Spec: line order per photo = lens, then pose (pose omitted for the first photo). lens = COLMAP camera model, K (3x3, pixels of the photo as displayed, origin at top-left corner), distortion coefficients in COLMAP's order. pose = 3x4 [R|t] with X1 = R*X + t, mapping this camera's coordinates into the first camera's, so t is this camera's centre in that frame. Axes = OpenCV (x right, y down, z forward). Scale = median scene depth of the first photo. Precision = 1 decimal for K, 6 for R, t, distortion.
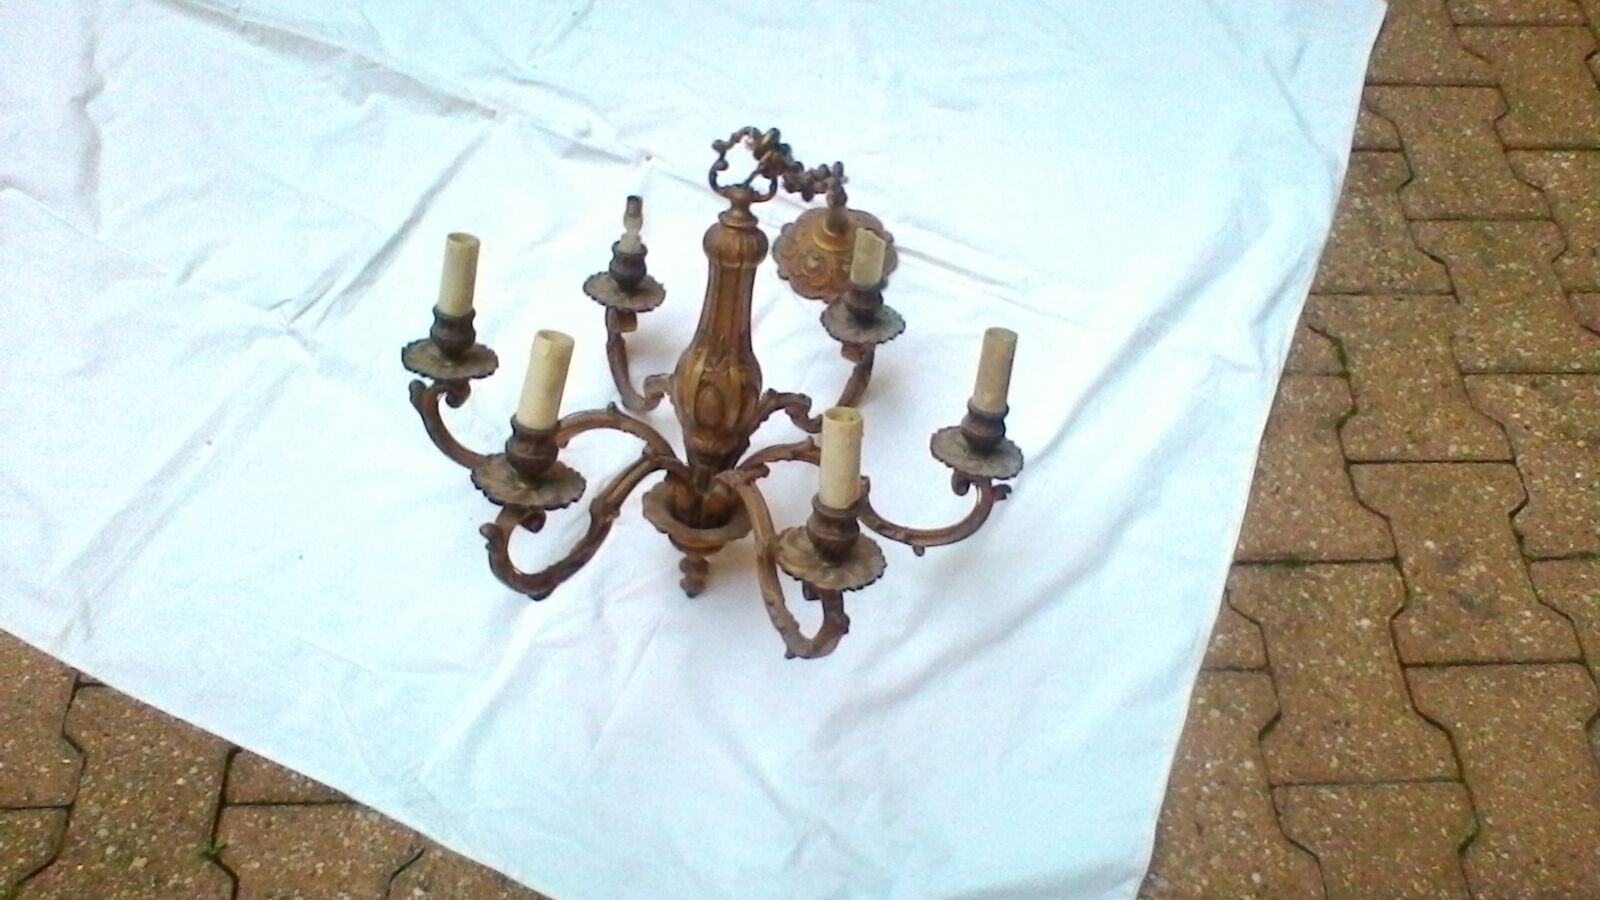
lens RADIAL K [[1258.7, 0, 800.0], [0, 1258.7, 450.0], [0, 0, 1]] dist [-0.007520, -0.022325]
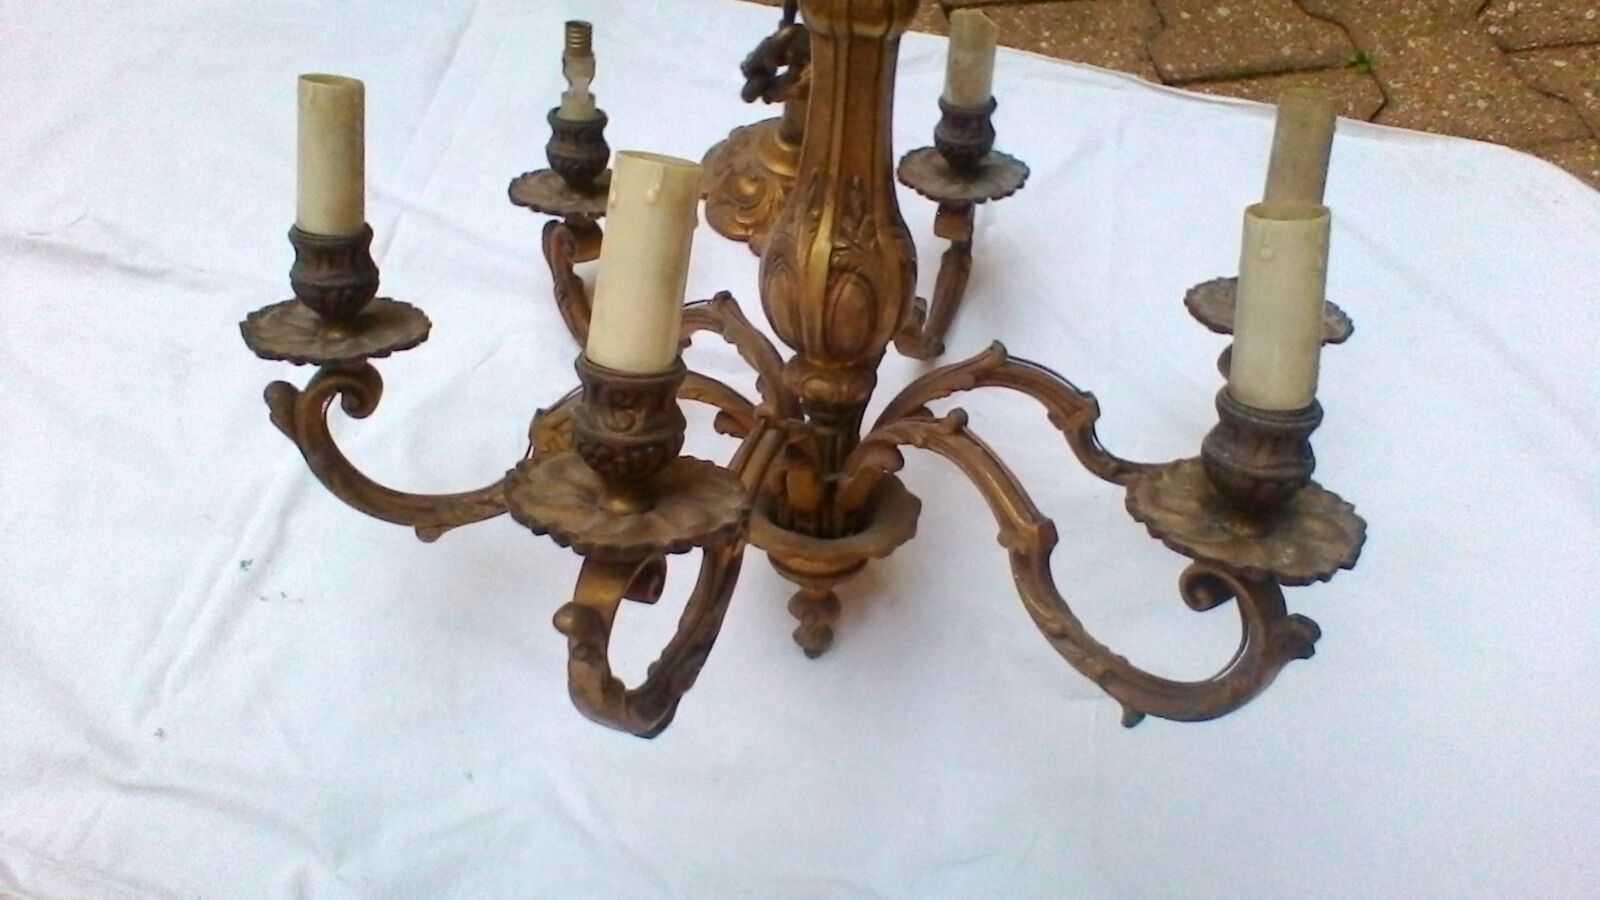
lens RADIAL K [[1258.7, 0, 800.0], [0, 1258.7, 450.0], [0, 0, 1]] dist [-0.007520, -0.022325]
pose [[0.961768, -0.205584, 0.180934, -0.206887], [0.206861, 0.978297, 0.011991, 0.013464], [-0.179472, 0.025896, 0.983422, 0.465065]]
